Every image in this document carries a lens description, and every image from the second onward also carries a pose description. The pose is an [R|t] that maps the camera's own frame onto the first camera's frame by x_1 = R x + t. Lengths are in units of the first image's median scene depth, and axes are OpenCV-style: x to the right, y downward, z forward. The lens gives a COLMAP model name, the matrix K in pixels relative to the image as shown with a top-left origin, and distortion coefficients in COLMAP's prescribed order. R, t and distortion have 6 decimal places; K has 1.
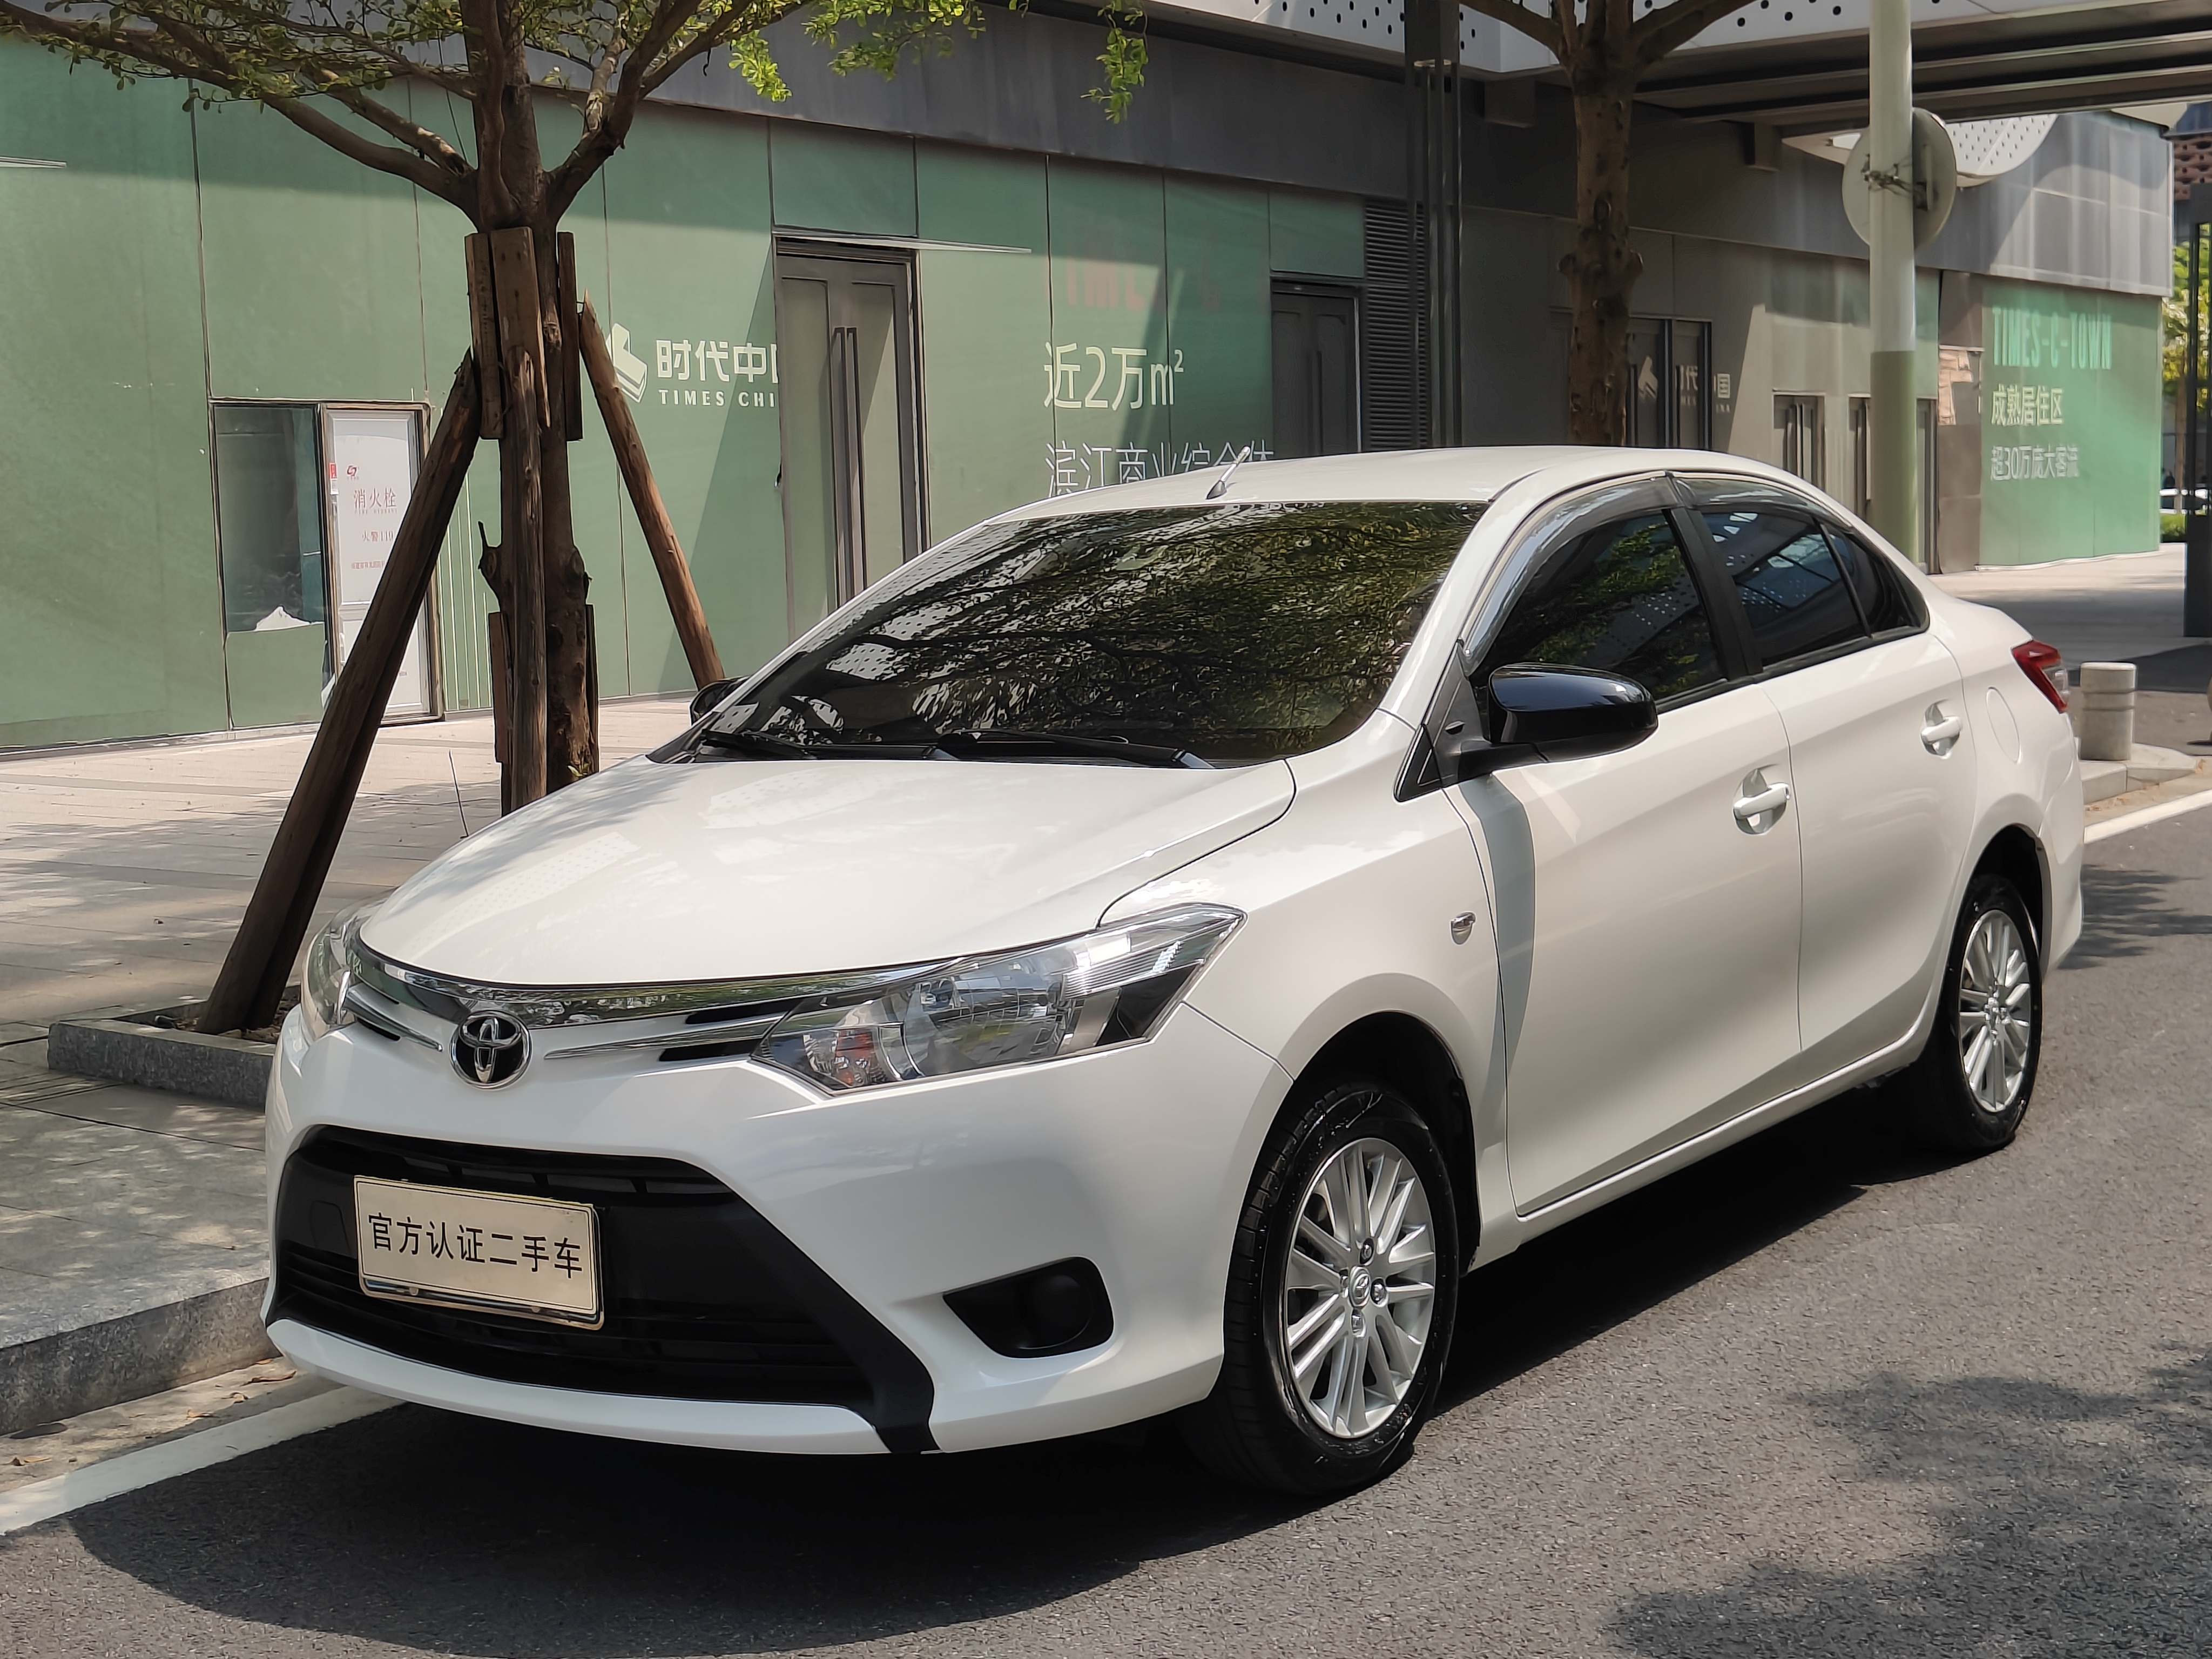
lens RADIAL K [[3146.6, 0, 1033.5], [0, 3146.6, 838.9], [0, 0, 1]] dist [0.046461, 0.000000]
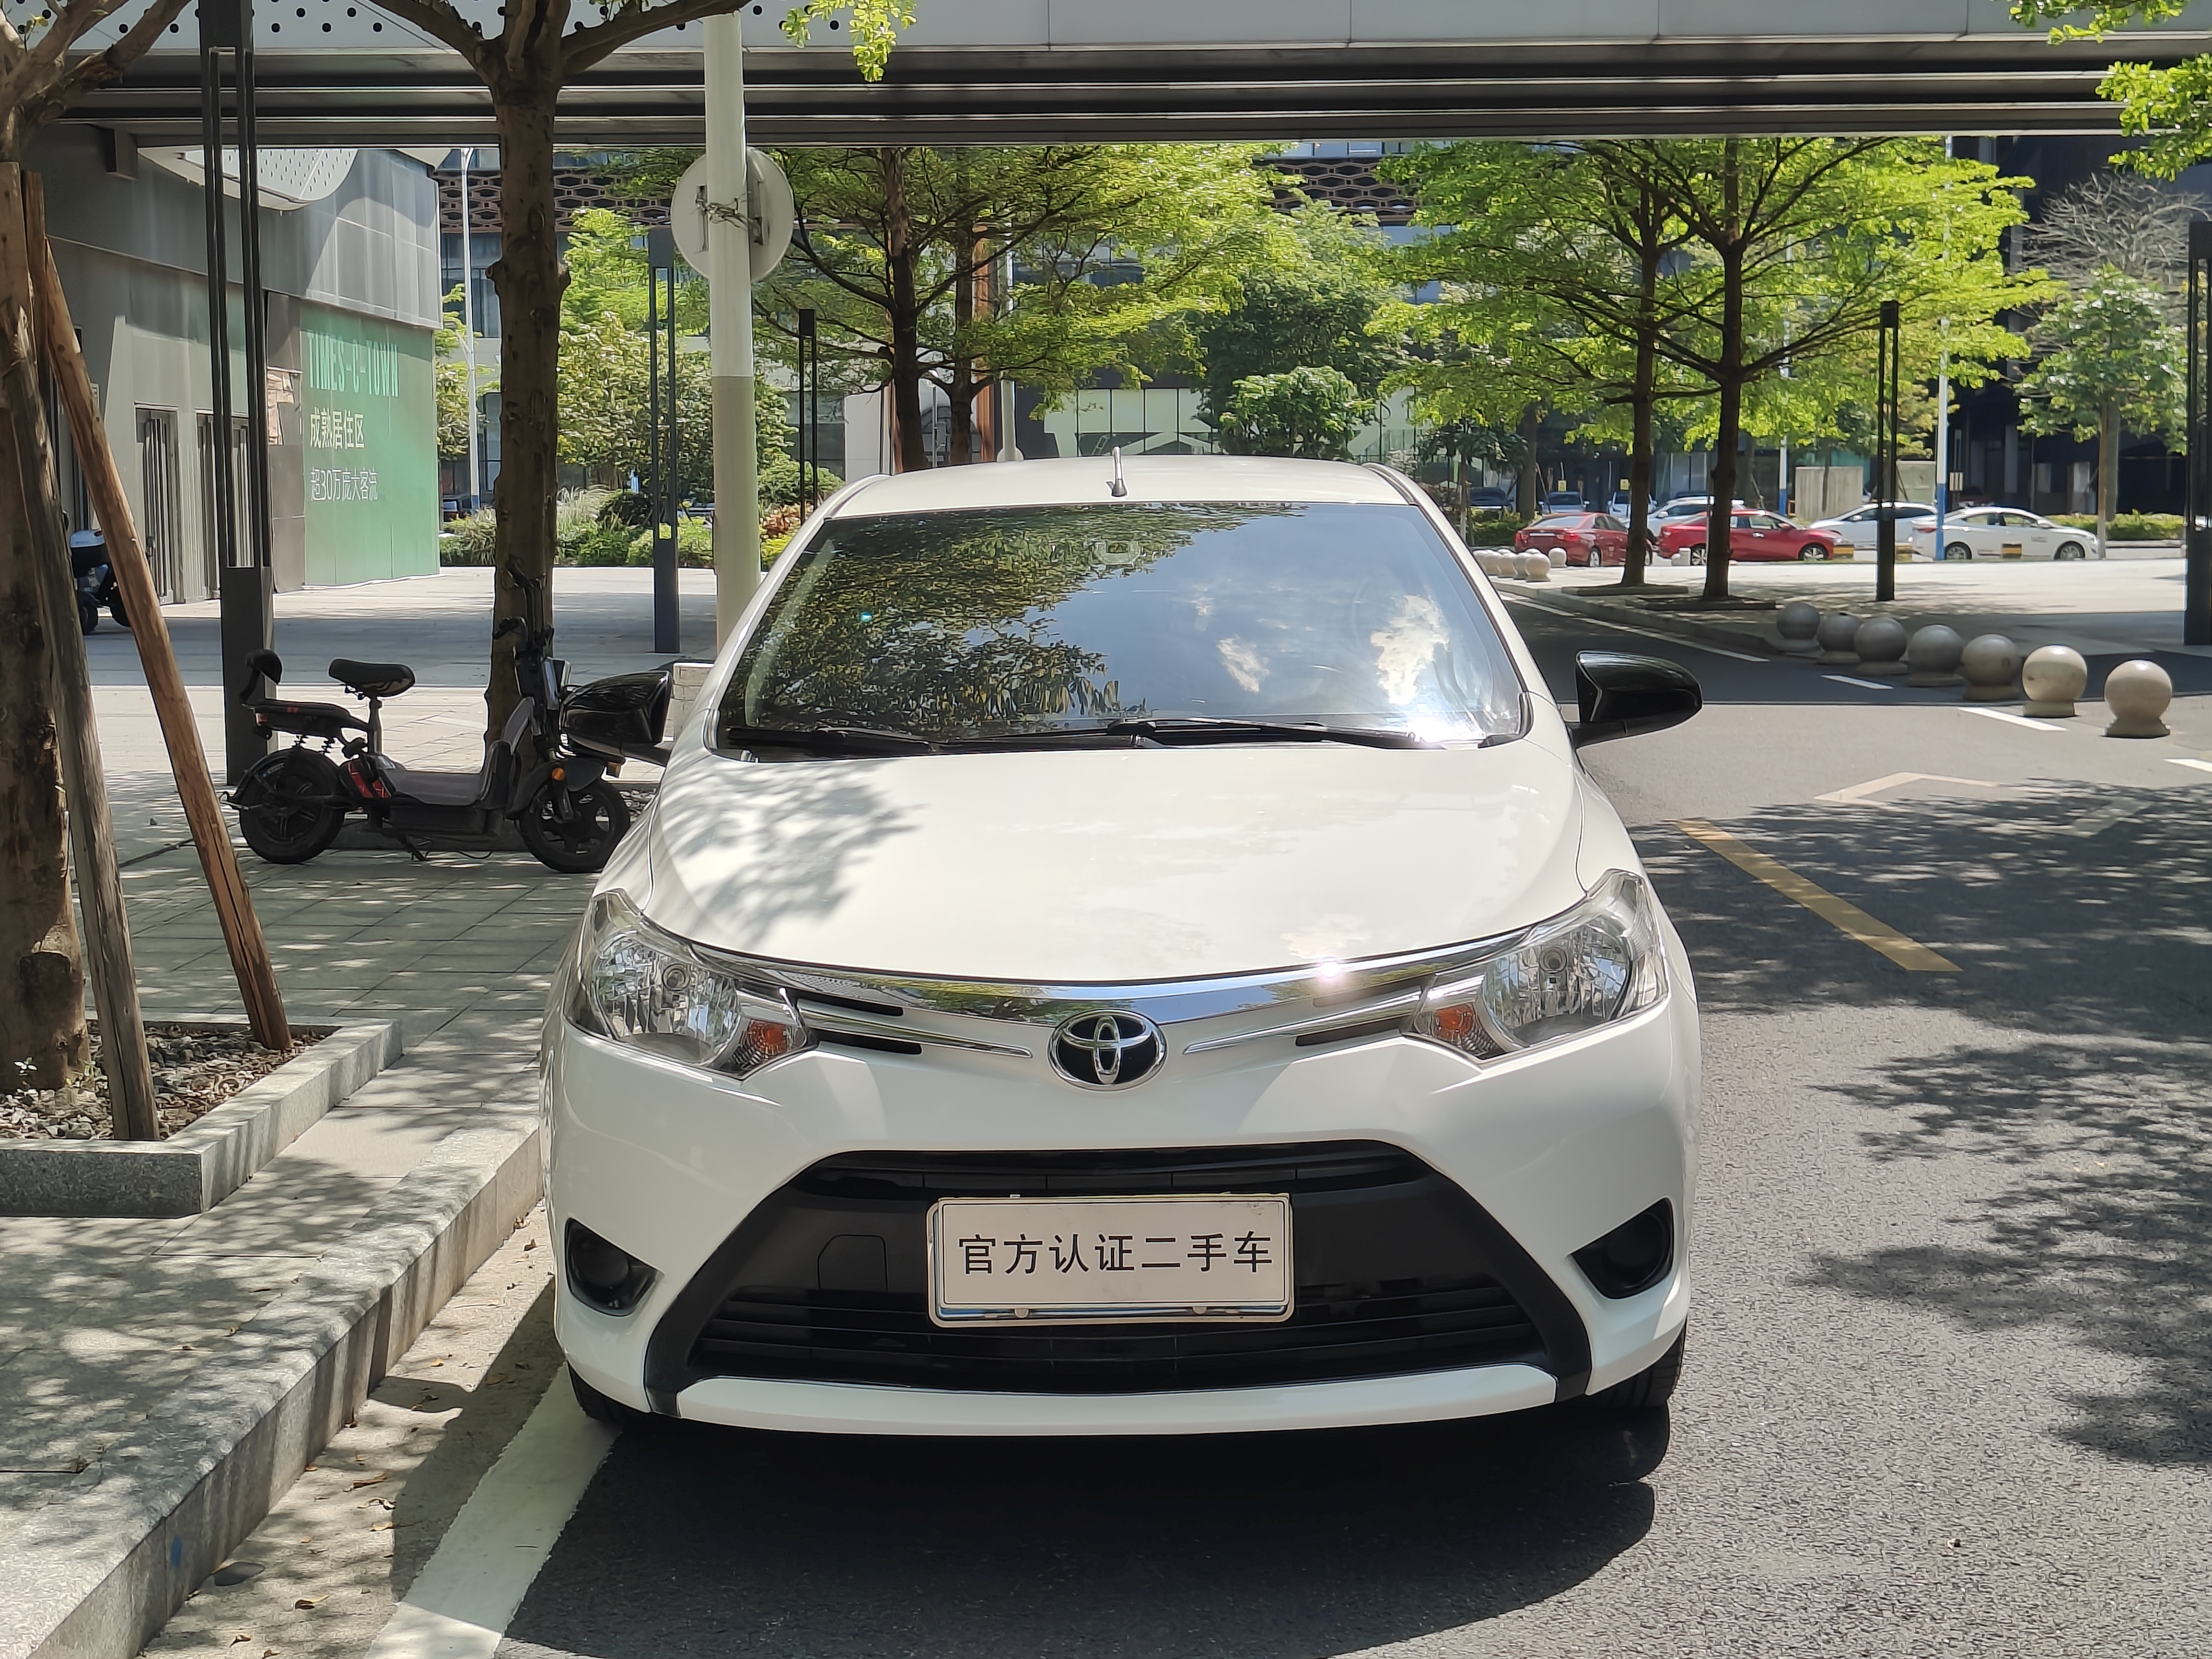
lens RADIAL K [[3146.6, 0, 1109.3], [0, 3146.6, 813.8], [0, 0, 1]] dist [0.046461, 0.000000]
pose [[0.826672, -0.034220, 0.561643, -0.239297], [0.042452, 0.999097, -0.001611, -0.001063], [-0.561080, 0.025174, 0.827378, 0.069646]]
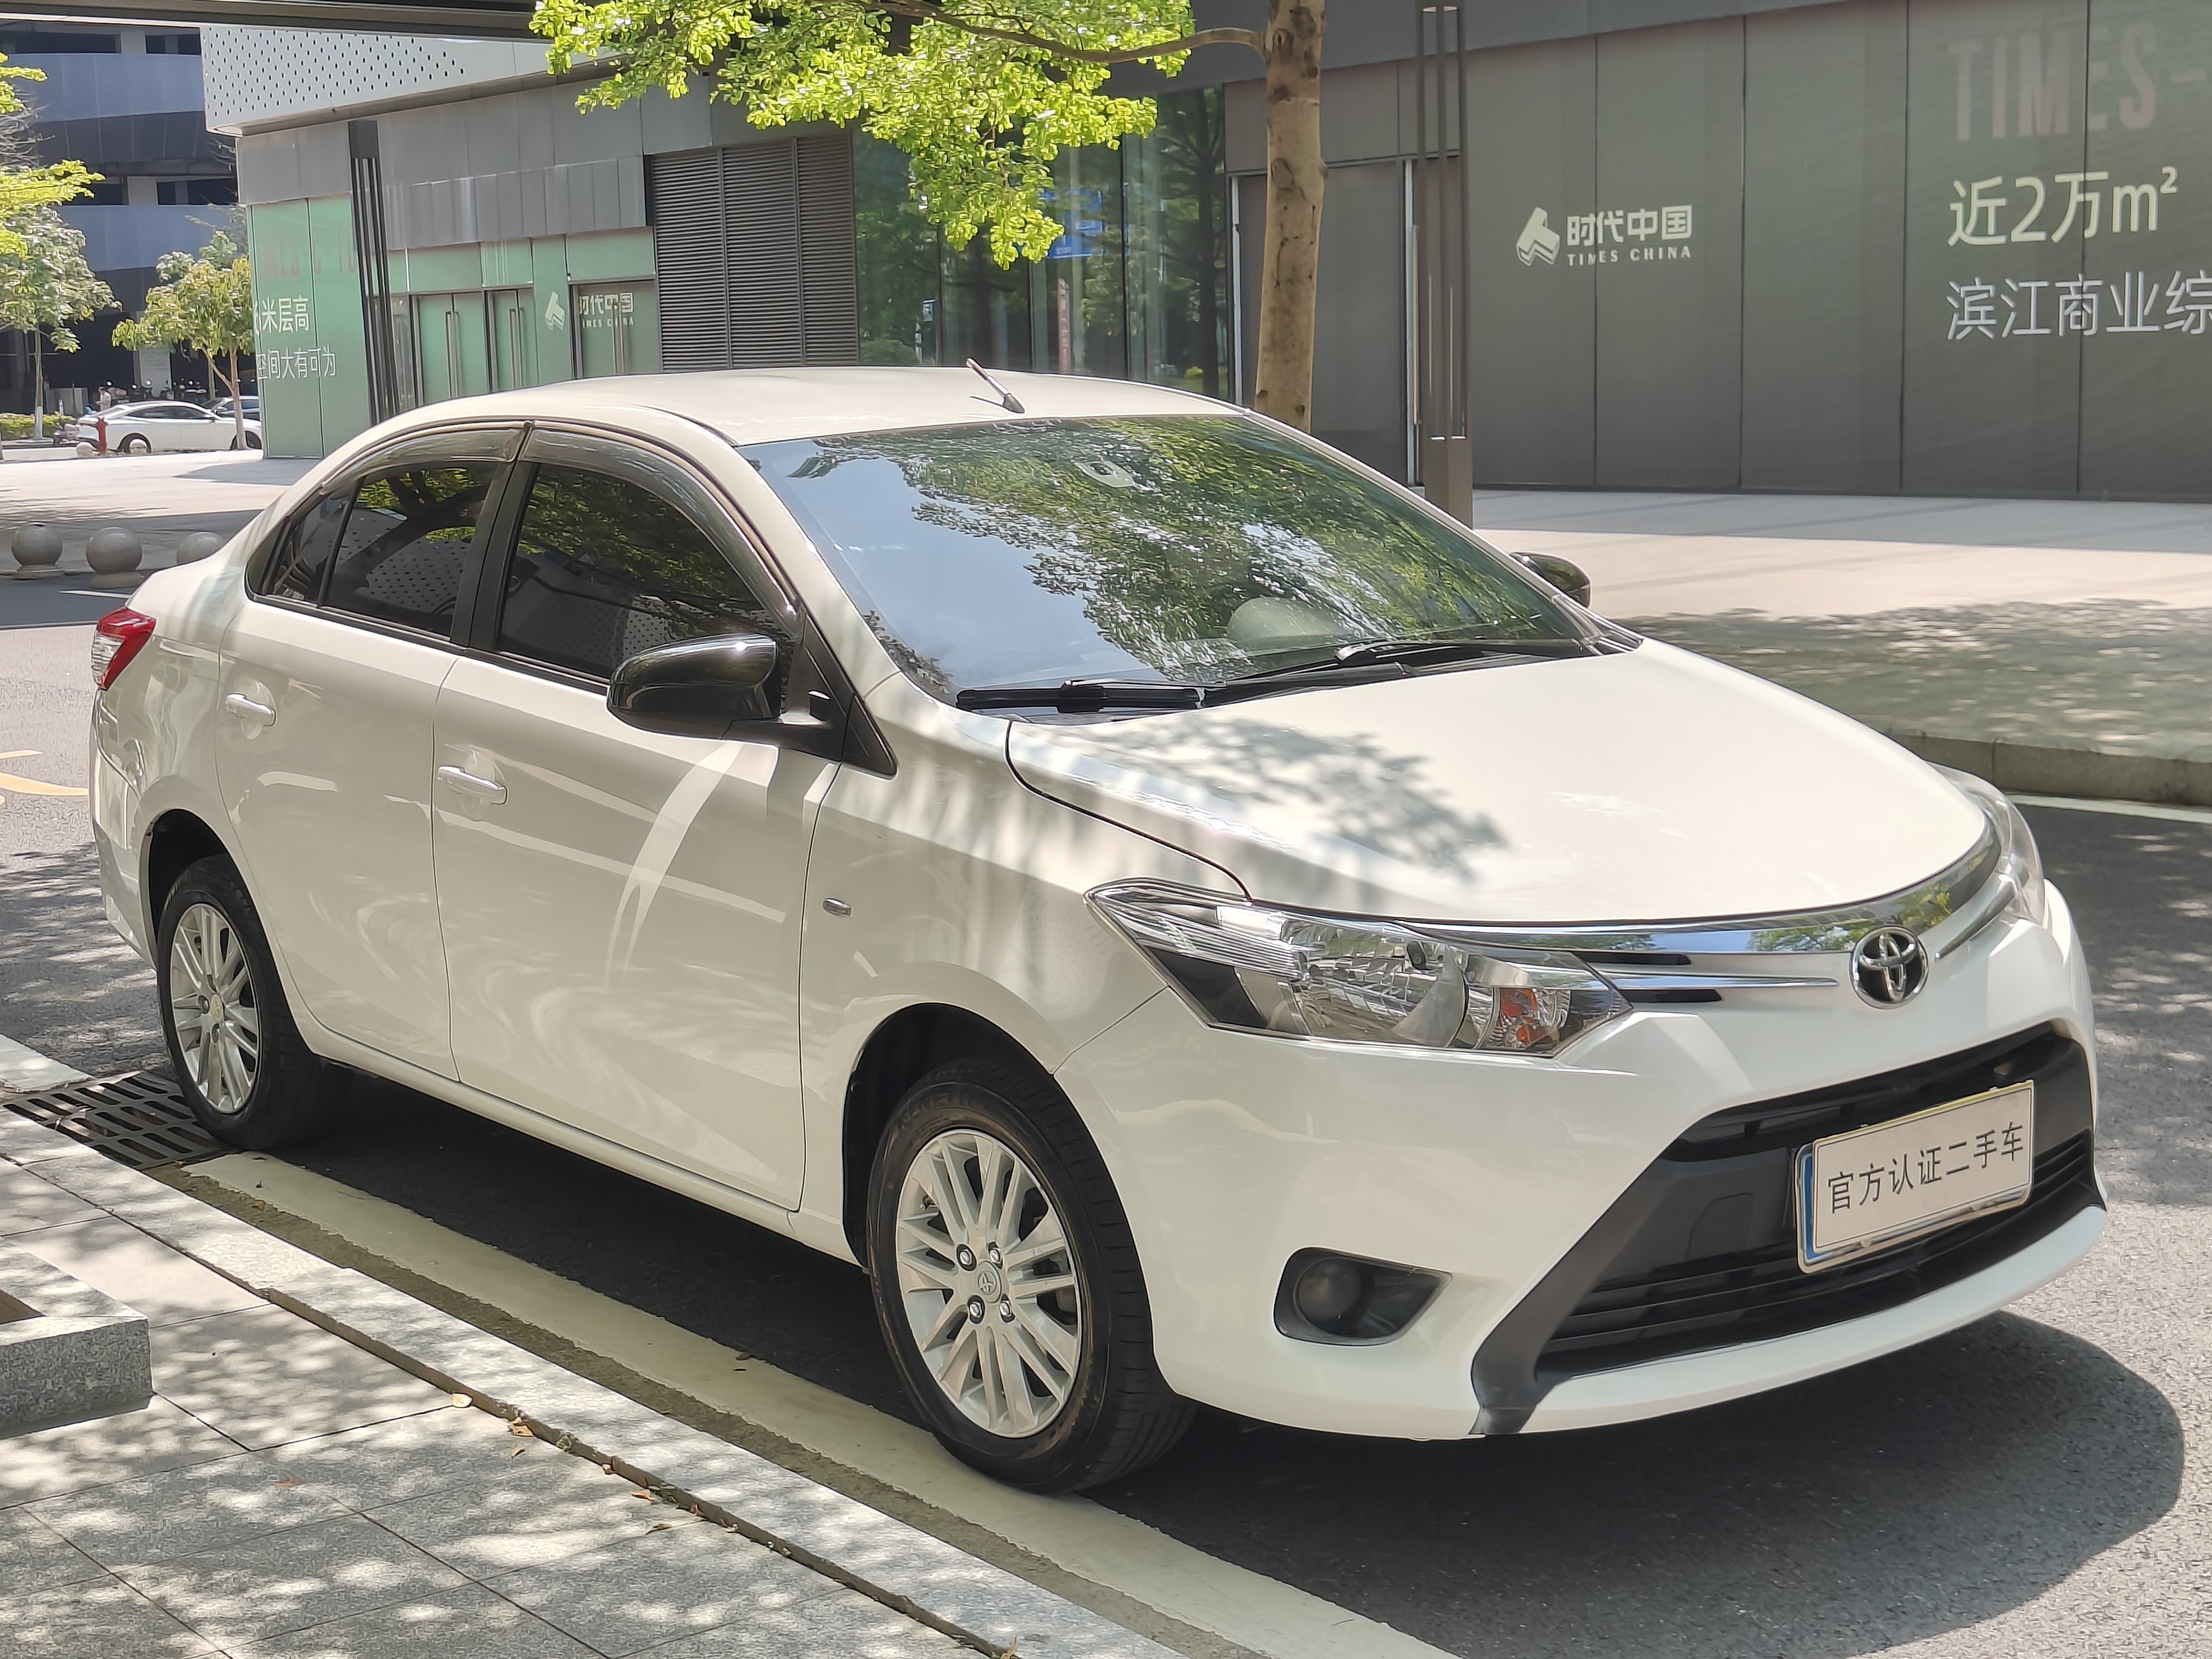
lens RADIAL K [[3146.6, 0, 1109.3], [0, 3146.6, 833.4], [0, 0, 1]] dist [0.046461, 0.000000]
pose [[0.269286, -0.121951, 0.955308, -0.387824], [0.115800, 0.988853, 0.093591, -0.030574], [-0.956073, 0.085421, 0.280406, 0.322923]]
